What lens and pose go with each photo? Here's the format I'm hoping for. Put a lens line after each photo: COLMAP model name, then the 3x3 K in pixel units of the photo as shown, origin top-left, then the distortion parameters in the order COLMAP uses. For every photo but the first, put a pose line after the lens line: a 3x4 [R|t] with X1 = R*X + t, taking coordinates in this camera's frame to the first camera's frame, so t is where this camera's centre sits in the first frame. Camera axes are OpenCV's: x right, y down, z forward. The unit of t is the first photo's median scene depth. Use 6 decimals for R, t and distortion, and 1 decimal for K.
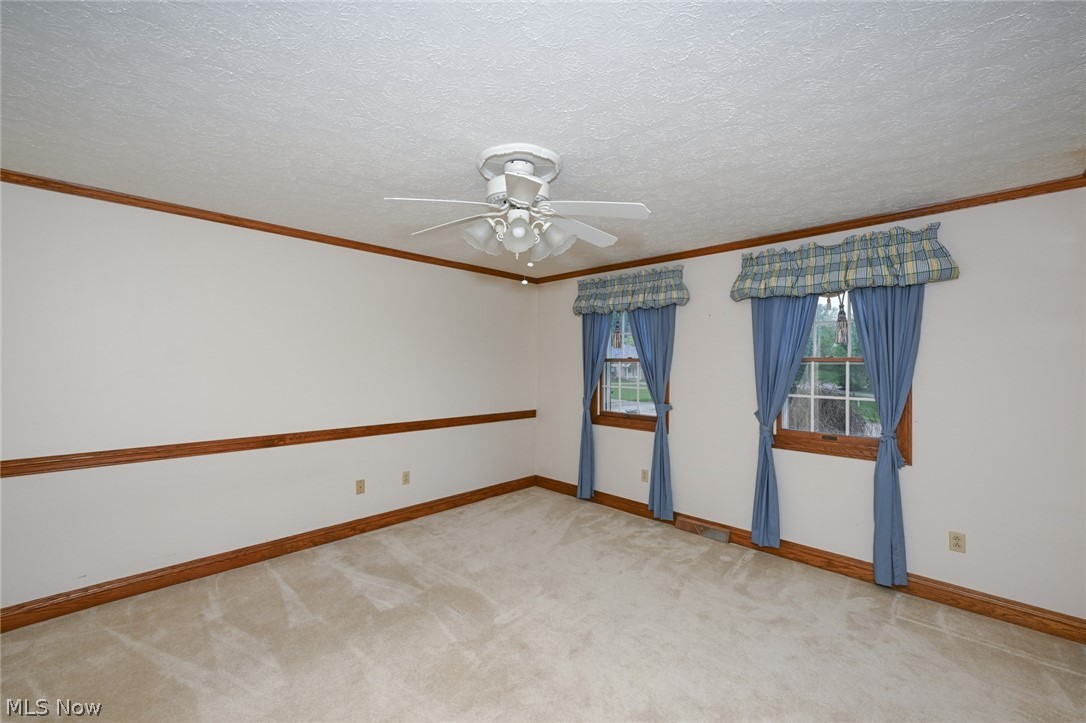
lens RADIAL K [[437.0, 0, 543.0], [0, 437.0, 361.5], [0, 0, 1]] dist [-0.001458, -0.000203]
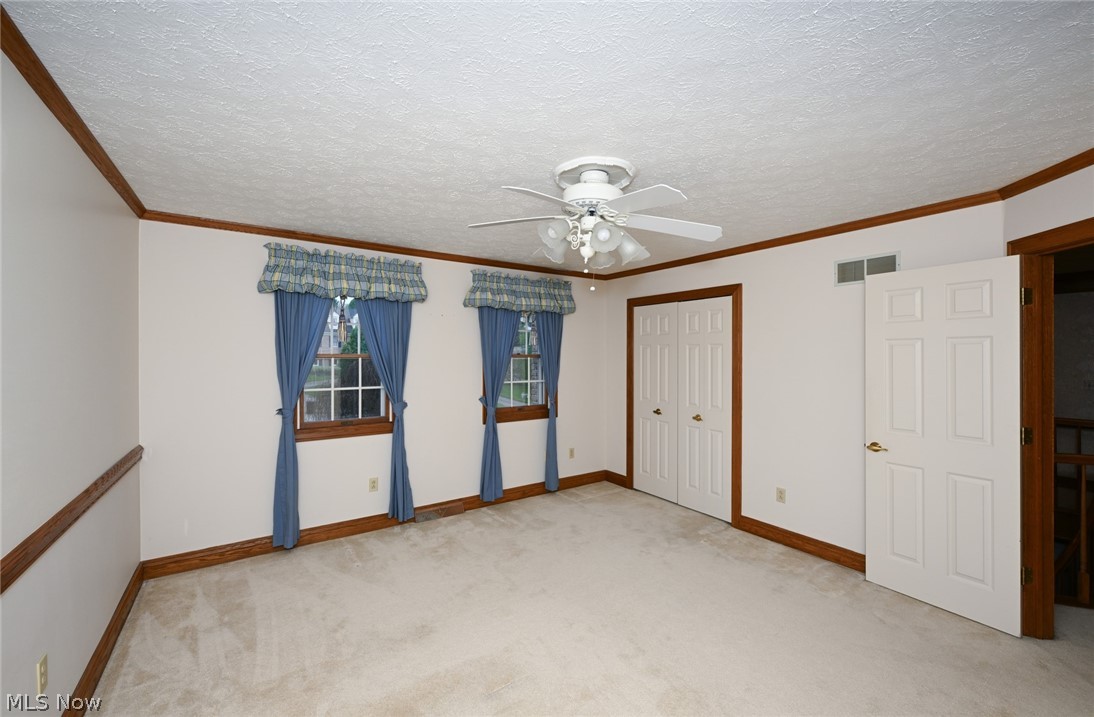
lens RADIAL K [[399.5, 0, 545.4], [0, 399.5, 362.1], [0, 0, 1]] dist [-0.018716, -0.000010]
pose [[0.209737, -0.012663, 0.977676, -0.540529], [0.000904, 0.999918, 0.012758, -0.001303], [-0.977757, -0.001792, 0.209731, 0.531762]]
